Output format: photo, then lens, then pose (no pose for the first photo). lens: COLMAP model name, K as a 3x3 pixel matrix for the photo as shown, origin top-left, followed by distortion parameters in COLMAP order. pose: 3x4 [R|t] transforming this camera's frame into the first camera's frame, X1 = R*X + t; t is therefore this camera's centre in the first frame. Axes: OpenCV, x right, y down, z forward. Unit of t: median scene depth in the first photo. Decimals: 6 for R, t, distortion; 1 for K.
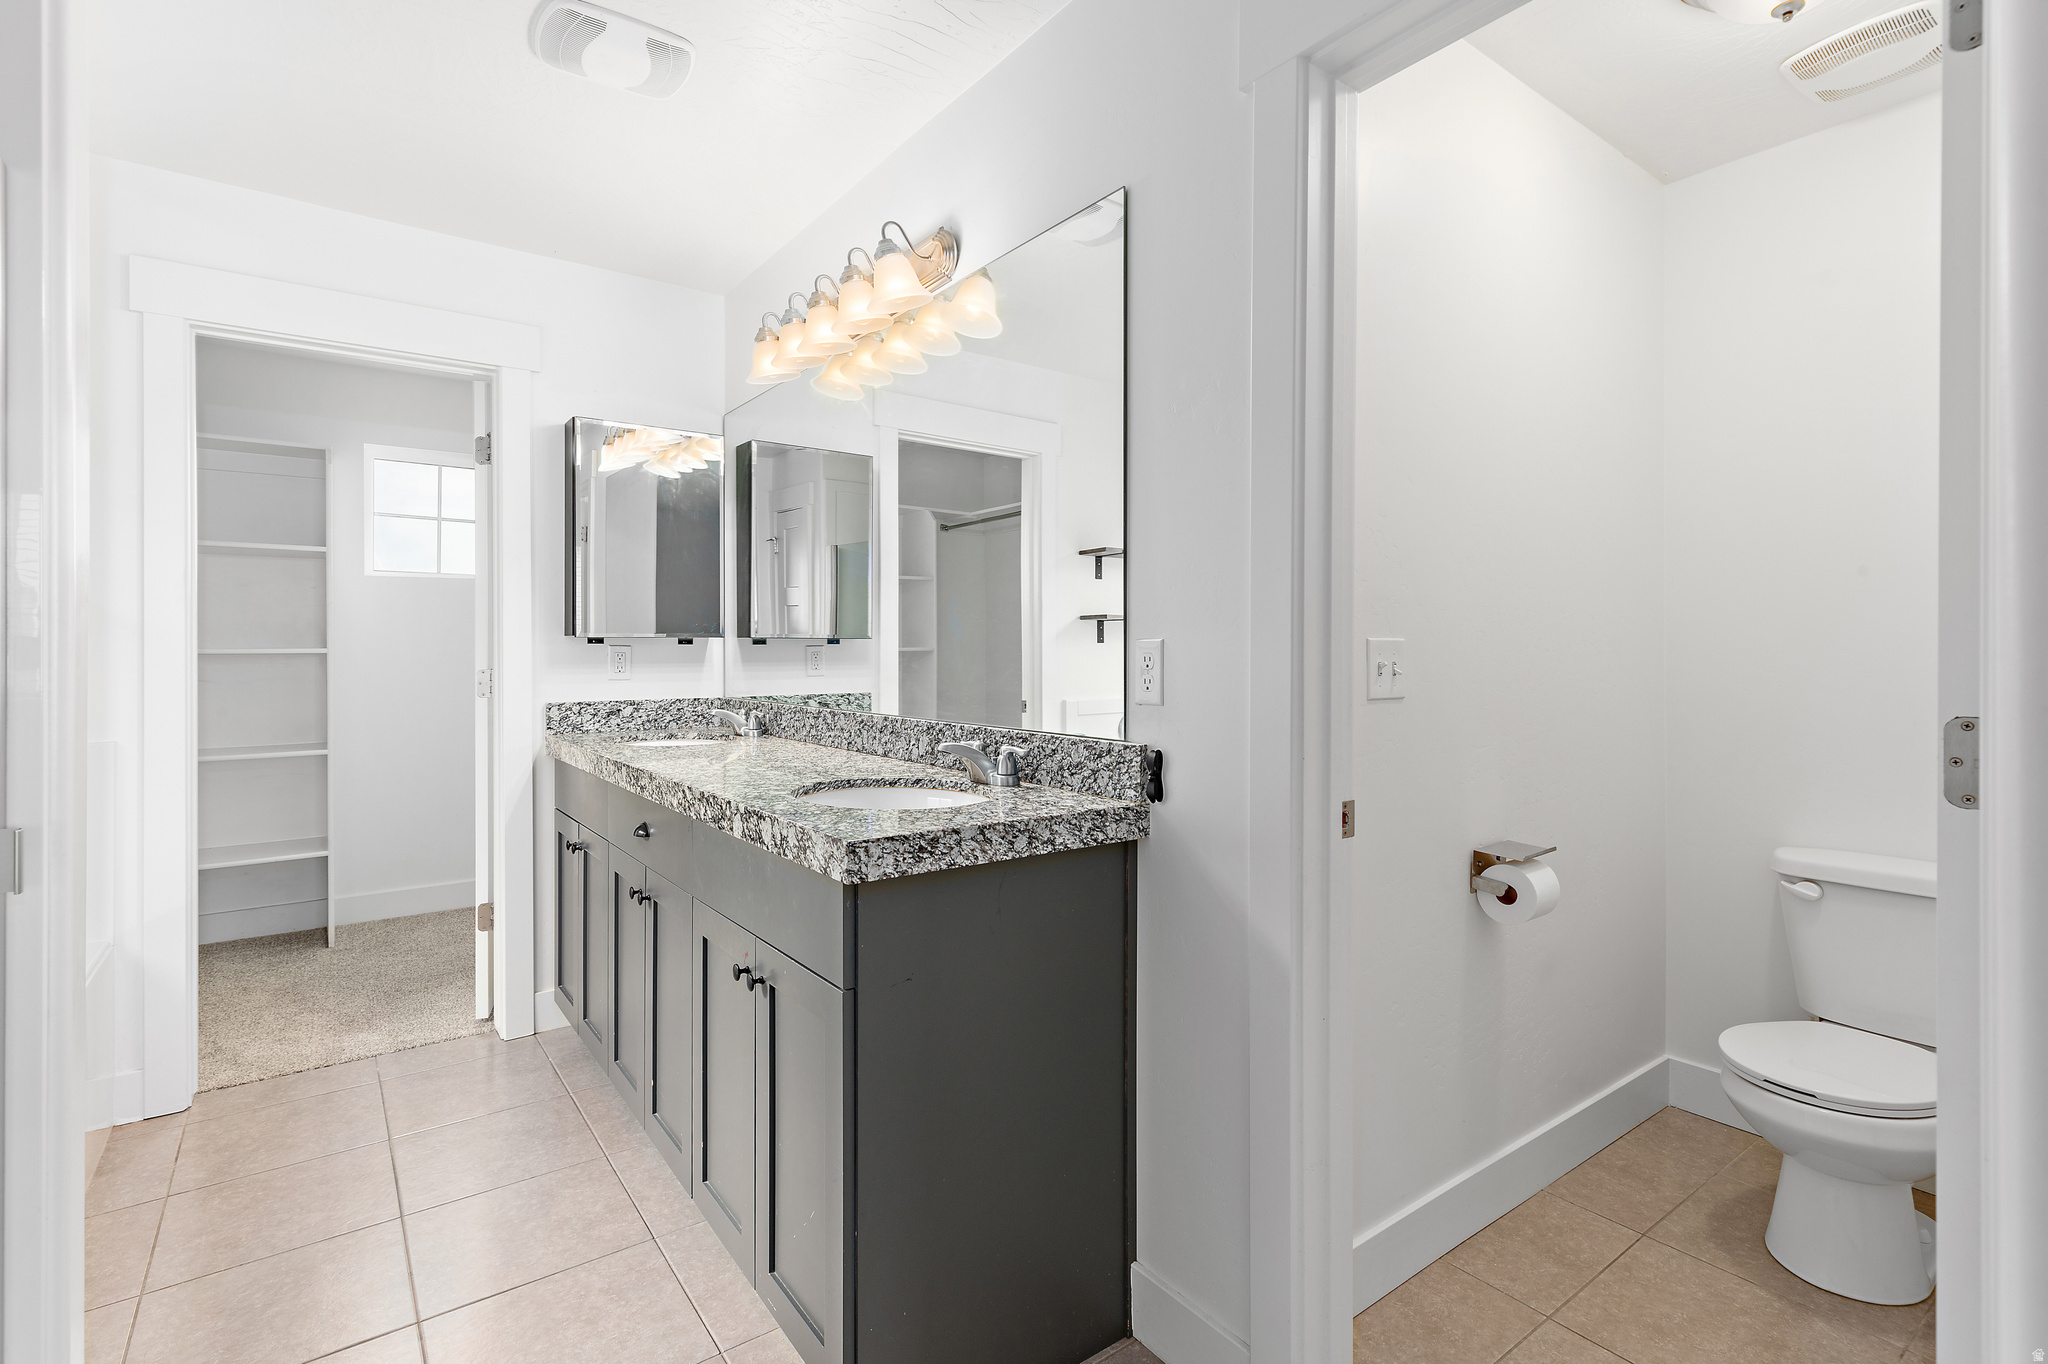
lens RADIAL K [[943.8, 0, 1041.5], [0, 943.8, 656.2], [0, 0, 1]] dist [0.002196, 0.000291]
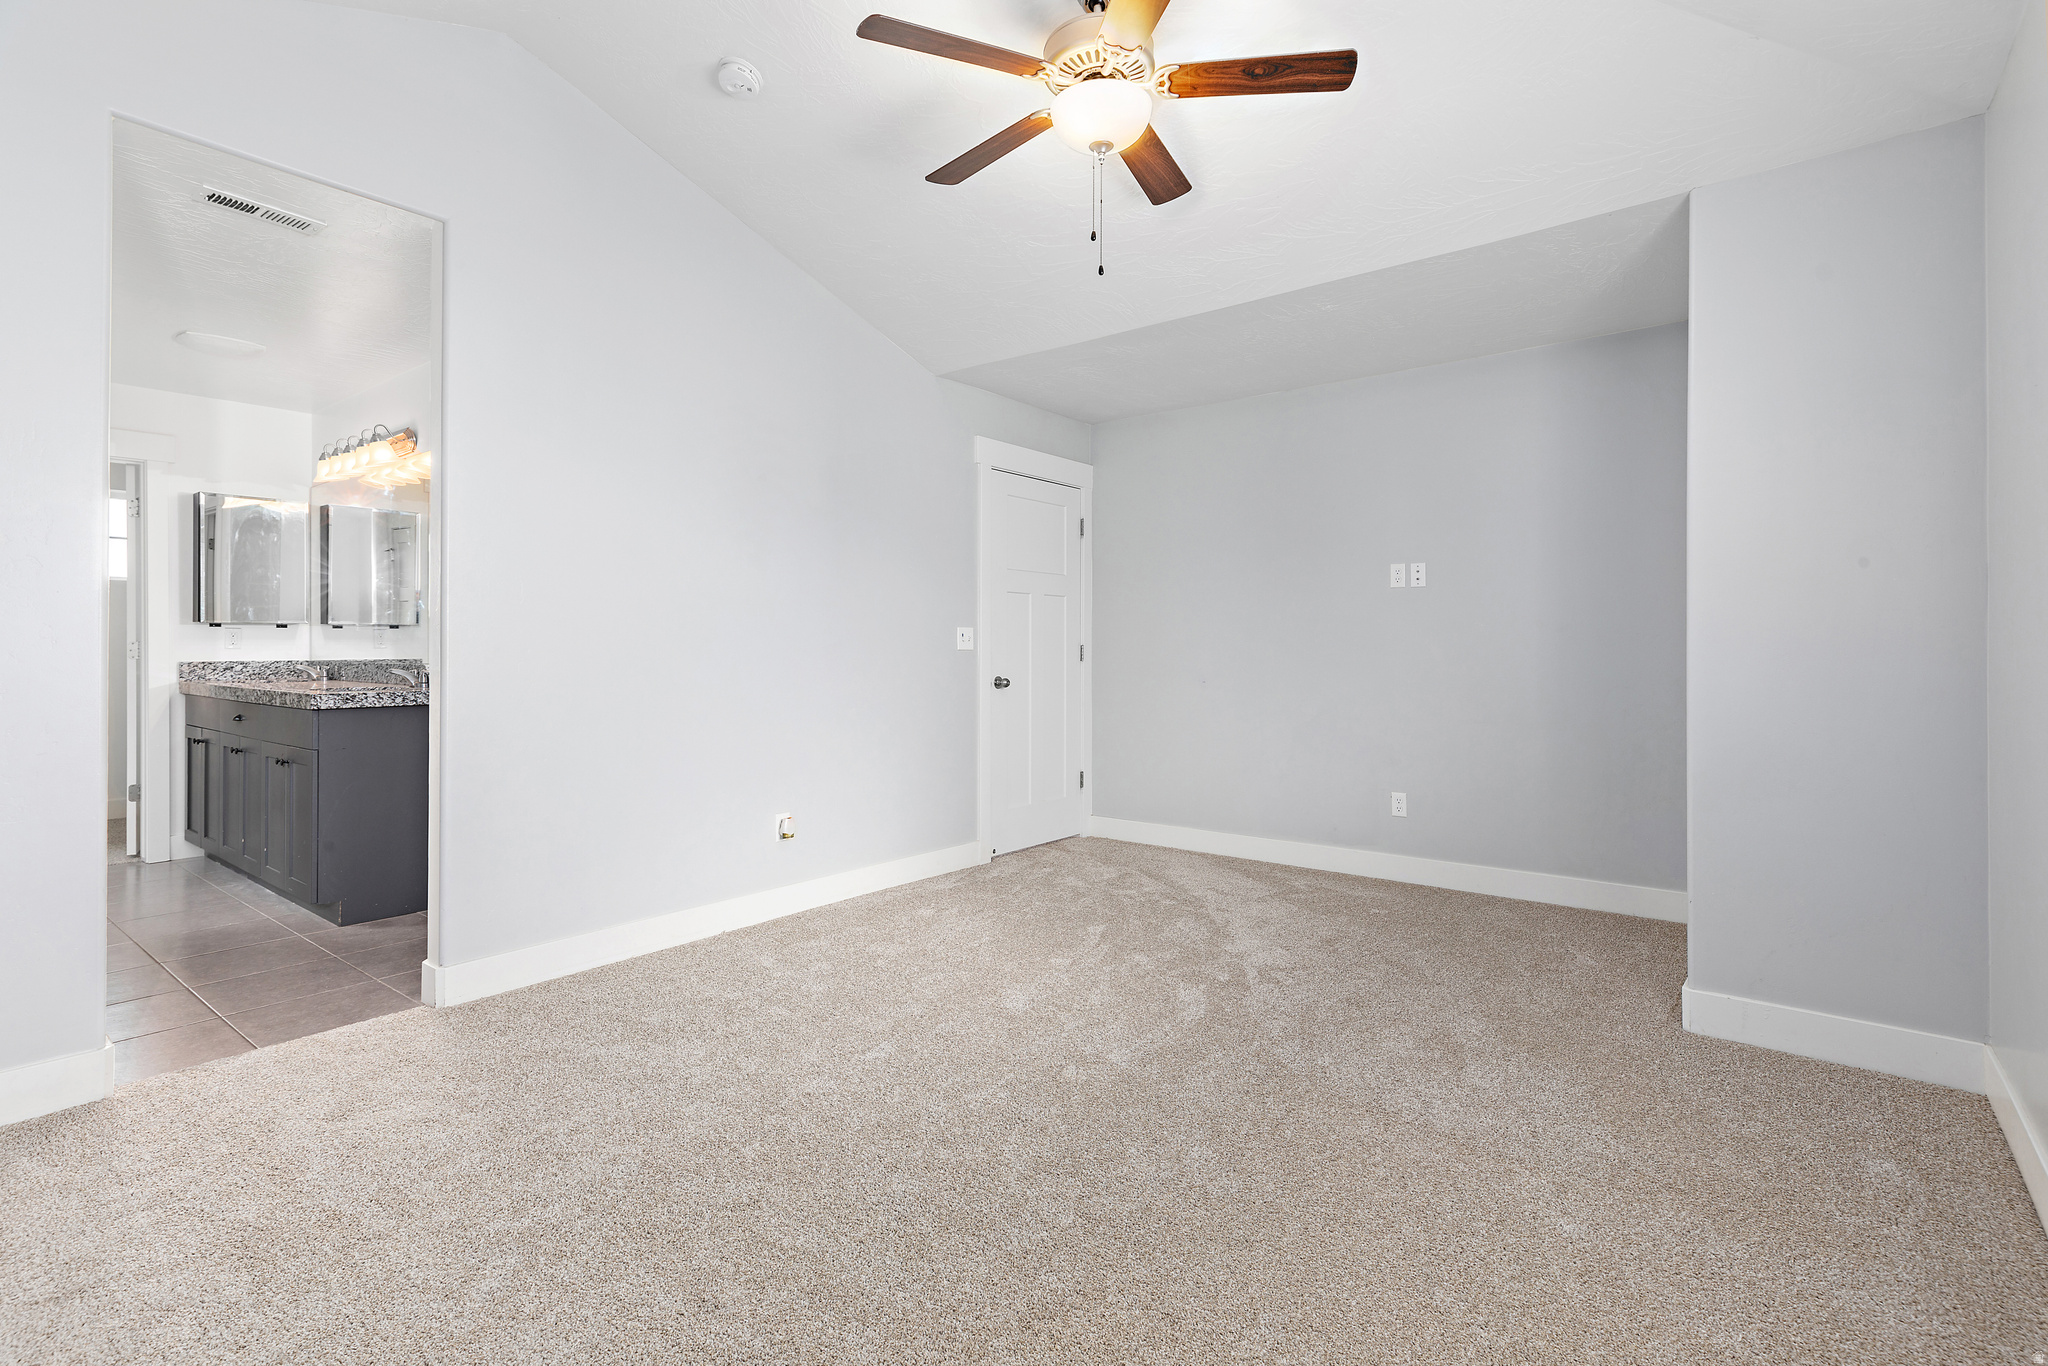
lens RADIAL K [[943.8, 0, 1041.5], [0, 943.8, 657.2], [0, 0, 1]] dist [0.002196, 0.000291]
pose [[0.966974, 0.001066, 0.254872, 0.518039], [-0.001479, 0.999998, 0.001430, 0.036787], [-0.254870, -0.001760, 0.966974, -0.995222]]
